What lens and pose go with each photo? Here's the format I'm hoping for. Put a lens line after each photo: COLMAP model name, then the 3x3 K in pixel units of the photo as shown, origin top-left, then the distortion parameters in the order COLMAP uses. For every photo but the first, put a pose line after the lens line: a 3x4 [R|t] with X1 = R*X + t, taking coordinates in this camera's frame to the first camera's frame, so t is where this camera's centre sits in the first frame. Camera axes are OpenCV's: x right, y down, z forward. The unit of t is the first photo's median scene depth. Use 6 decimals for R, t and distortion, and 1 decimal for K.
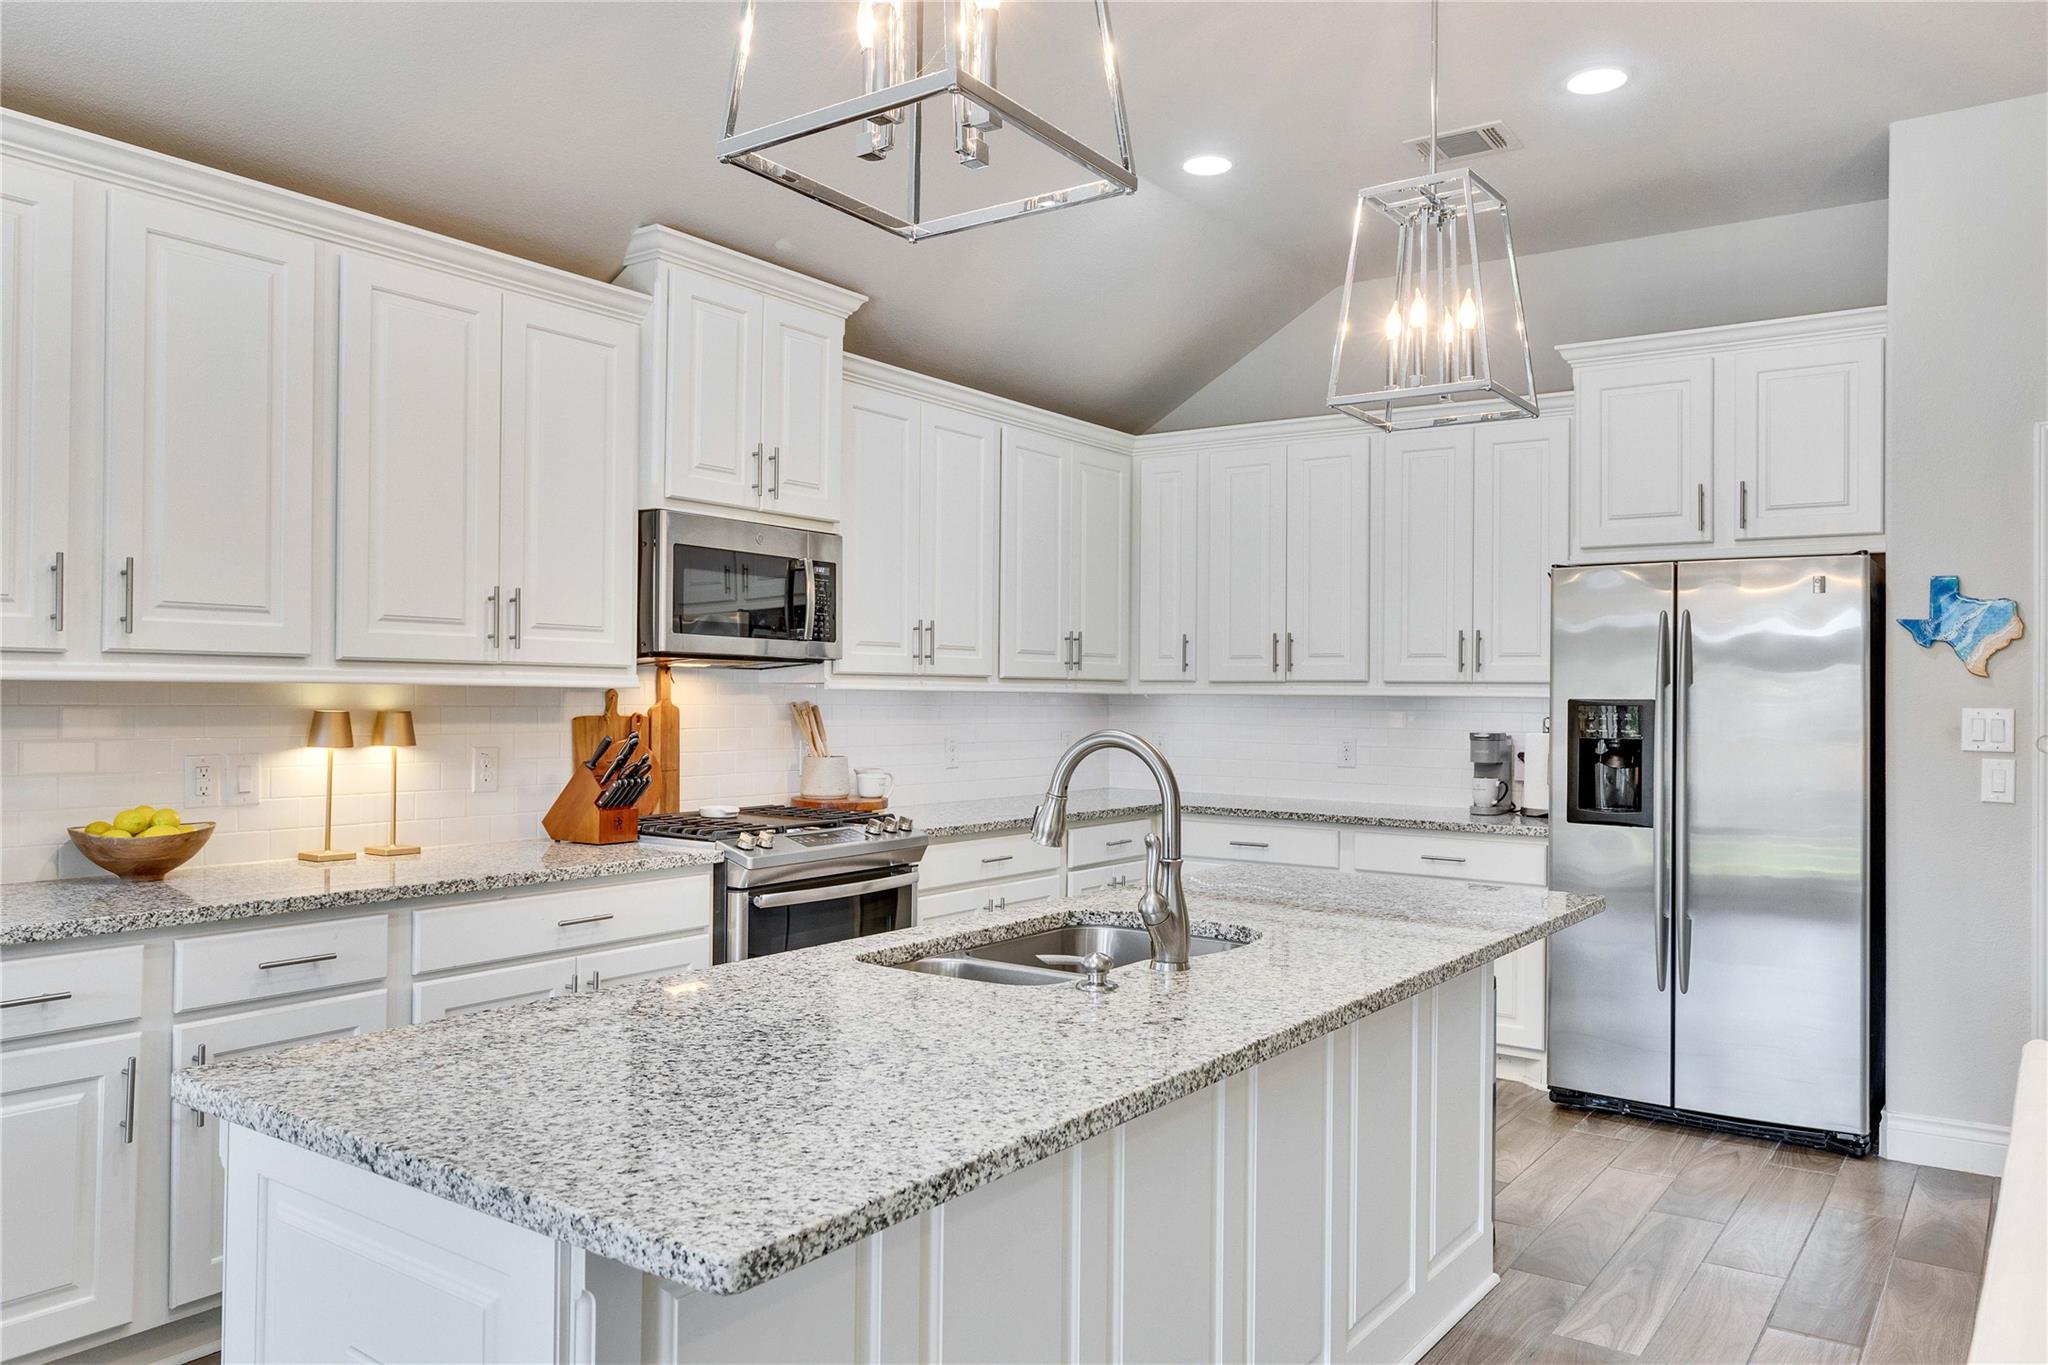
lens RADIAL K [[1460.6, 0, 1028.8], [0, 1460.6, 675.4], [0, 0, 1]] dist [-0.000311, -0.003566]
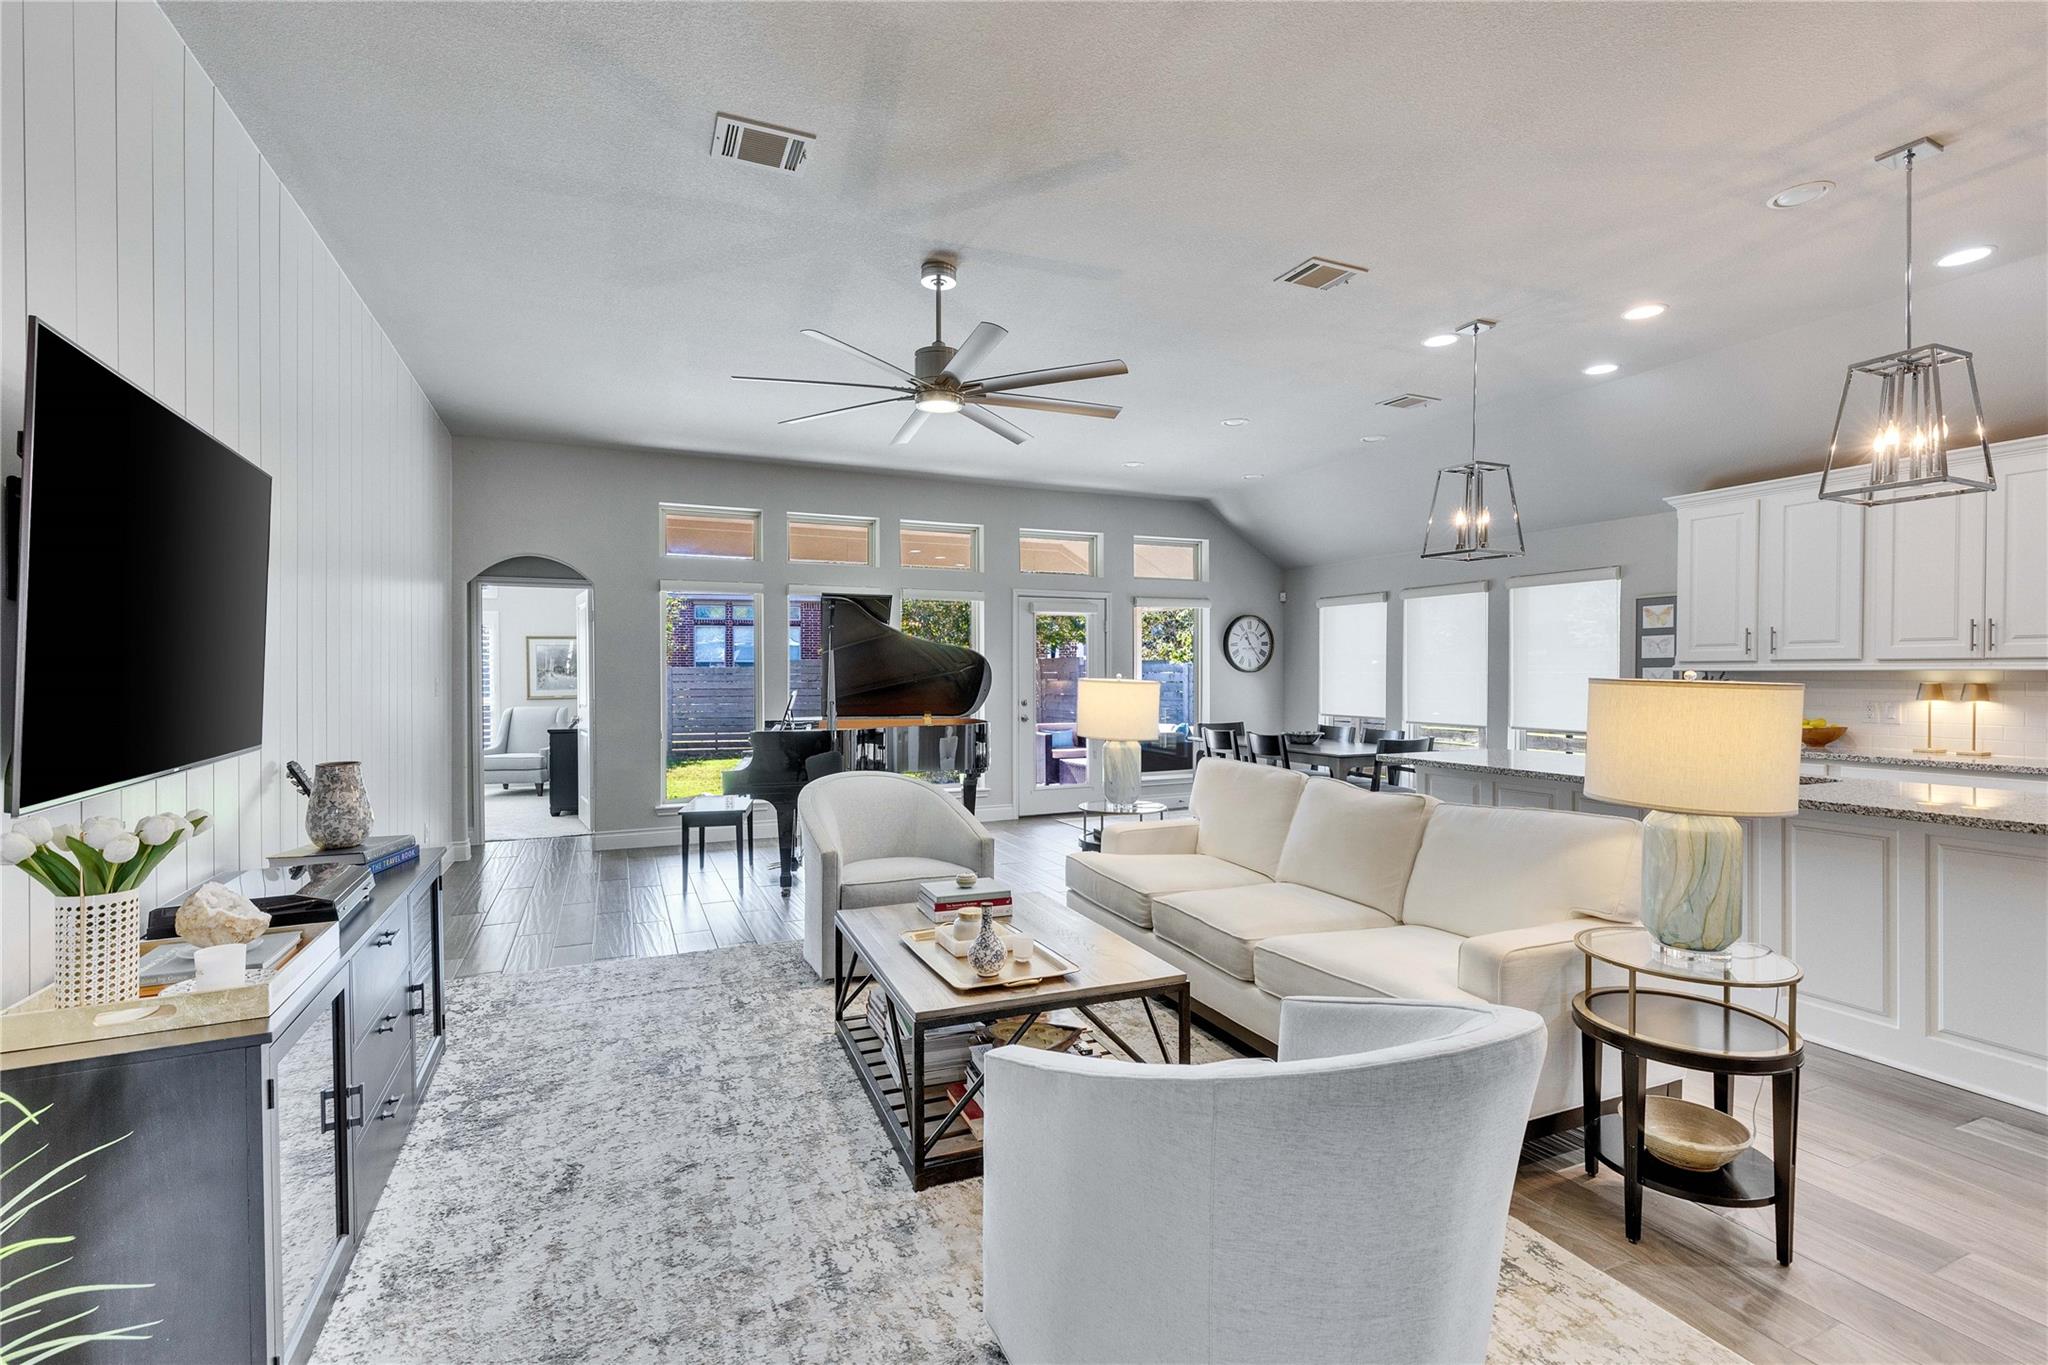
lens RADIAL K [[919.6, 0, 1036.0], [0, 919.6, 681.1], [0, 0, 1]] dist [0.004078, -0.000655]
pose [[-0.500964, -0.002770, -0.865464, 1.087504], [0.007147, 0.999948, -0.007338, 0.017798], [0.865439, -0.009861, -0.500917, 0.441856]]
